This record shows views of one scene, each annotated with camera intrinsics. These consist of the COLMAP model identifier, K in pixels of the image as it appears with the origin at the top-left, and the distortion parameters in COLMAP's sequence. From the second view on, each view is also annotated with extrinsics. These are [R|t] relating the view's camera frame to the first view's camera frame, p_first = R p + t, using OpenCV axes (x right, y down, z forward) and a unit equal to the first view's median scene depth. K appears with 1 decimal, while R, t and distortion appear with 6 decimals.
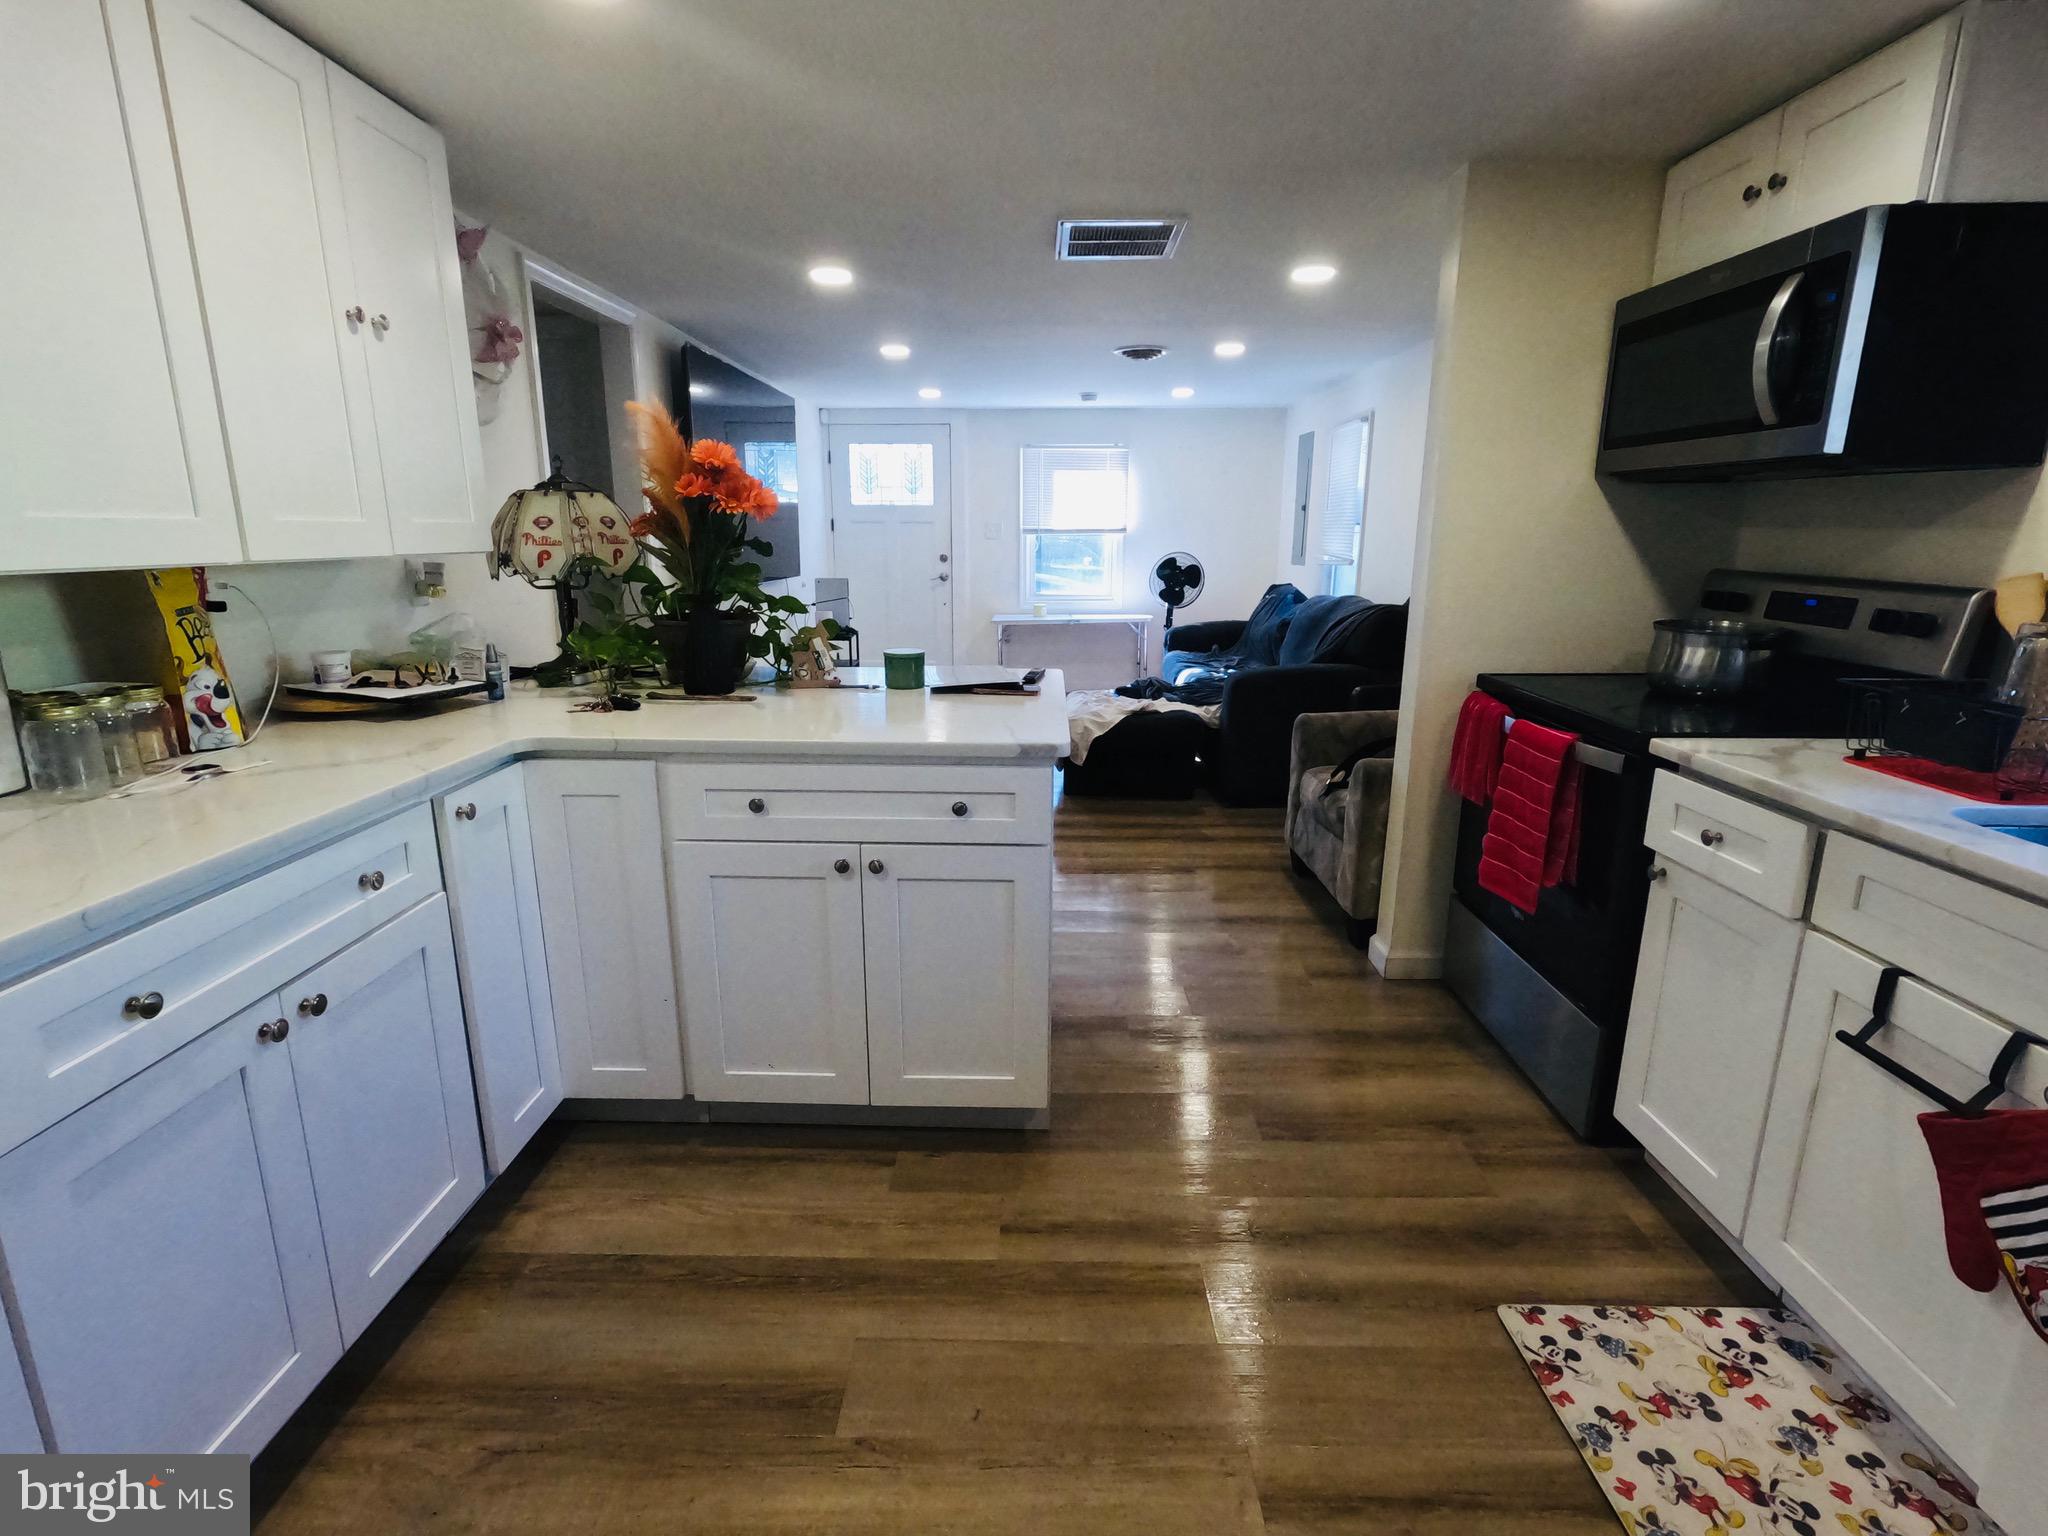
lens RADIAL K [[974.5, 0, 1021.4], [0, 974.5, 768.5], [0, 0, 1]] dist [-0.000230, -0.000194]
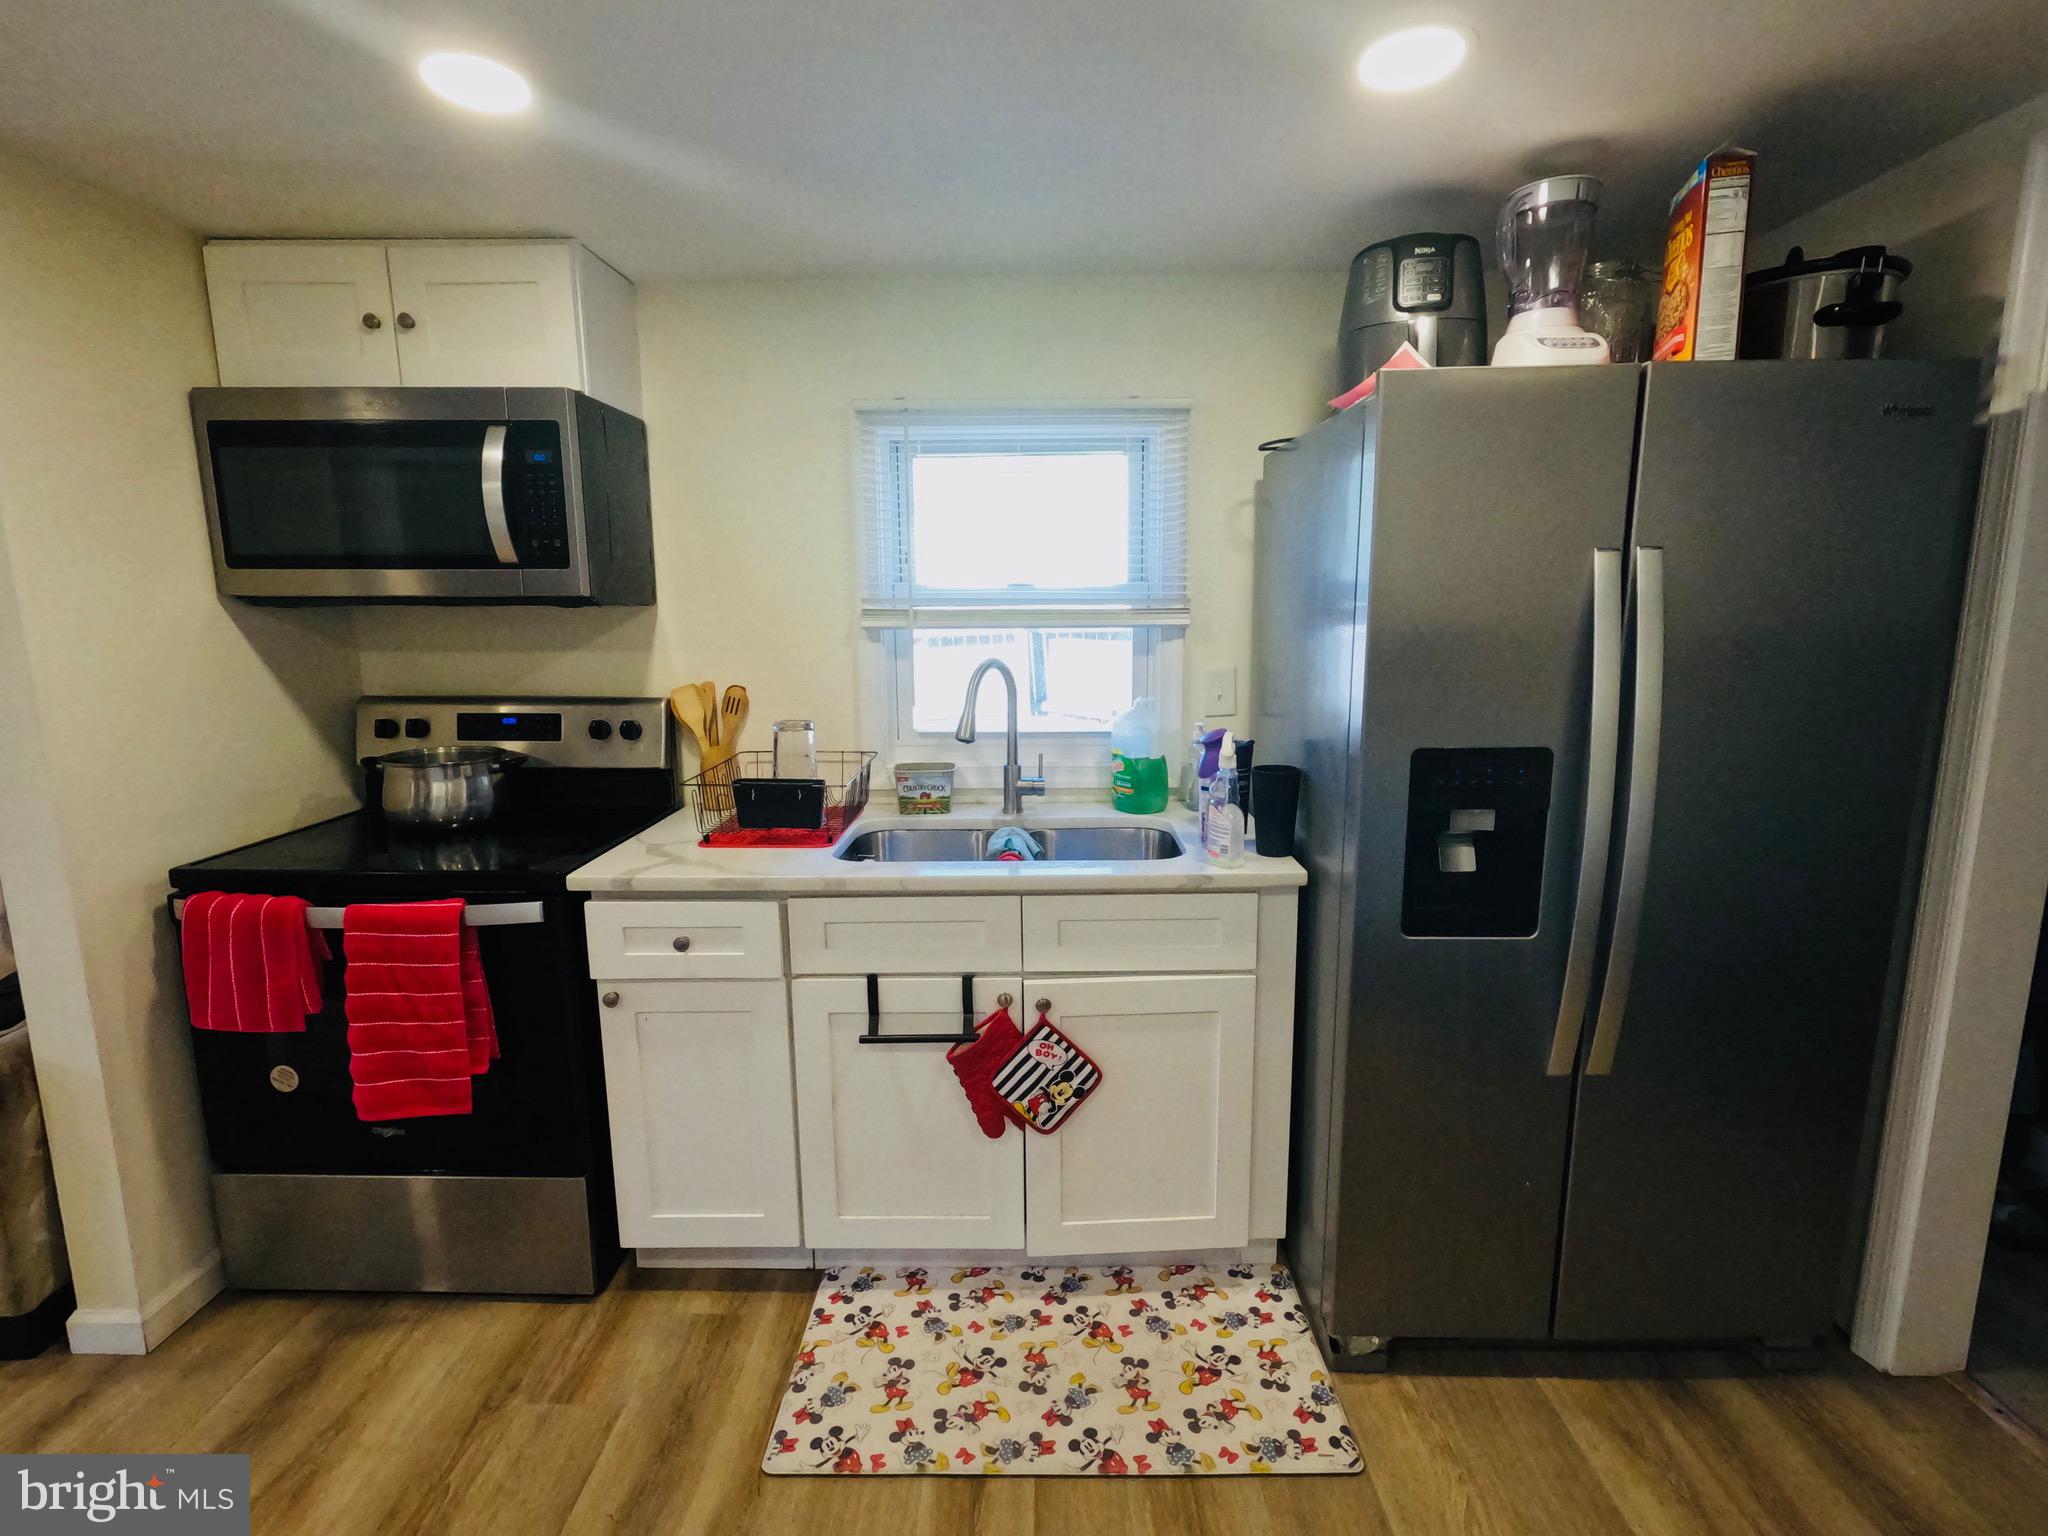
lens RADIAL K [[974.5, 0, 1021.4], [0, 974.5, 768.5], [0, 0, 1]] dist [-0.000230, -0.000194]
pose [[0.000504, -0.168387, 0.985721, -0.283149], [0.245166, 0.955659, 0.163126, -0.169088], [-0.969481, 0.241583, 0.041765, 0.448599]]
